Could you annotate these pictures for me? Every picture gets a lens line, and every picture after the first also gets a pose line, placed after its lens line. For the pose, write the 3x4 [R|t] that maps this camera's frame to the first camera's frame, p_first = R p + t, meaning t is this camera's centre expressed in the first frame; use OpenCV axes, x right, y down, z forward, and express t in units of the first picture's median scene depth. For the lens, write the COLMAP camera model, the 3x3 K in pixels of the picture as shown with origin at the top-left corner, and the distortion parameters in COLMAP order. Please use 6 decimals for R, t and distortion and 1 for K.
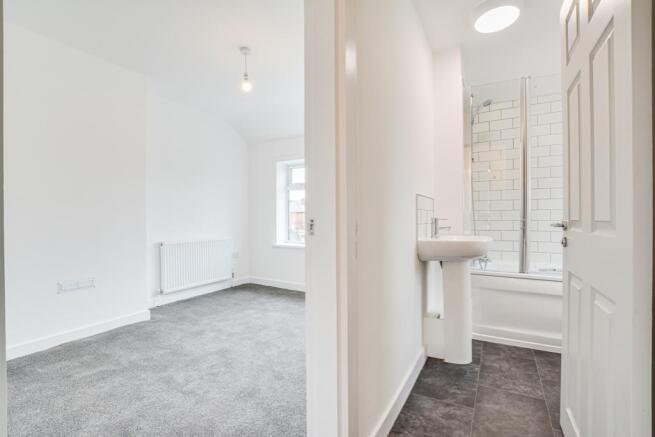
lens RADIAL K [[290.9, 0, 327.5], [0, 290.9, 218.5], [0, 0, 1]] dist [-0.021952, 0.001480]
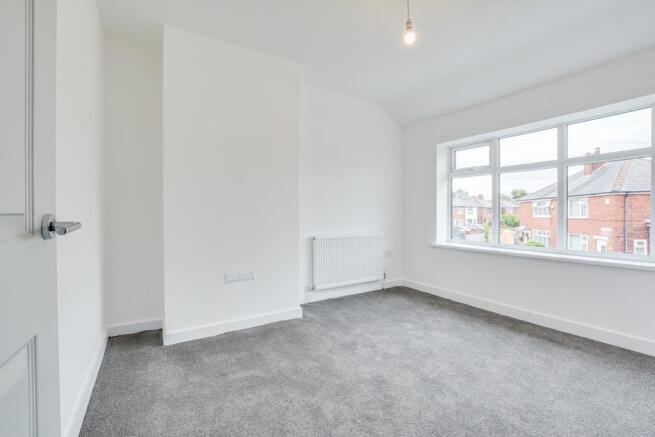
lens RADIAL K [[290.9, 0, 327.5], [0, 290.9, 218.5], [0, 0, 1]] dist [-0.021952, 0.001480]
pose [[0.883495, 0.012528, -0.468273, -0.105506], [-0.003872, 0.999803, 0.019444, 0.005195], [0.468425, -0.015366, 0.883370, 0.212505]]
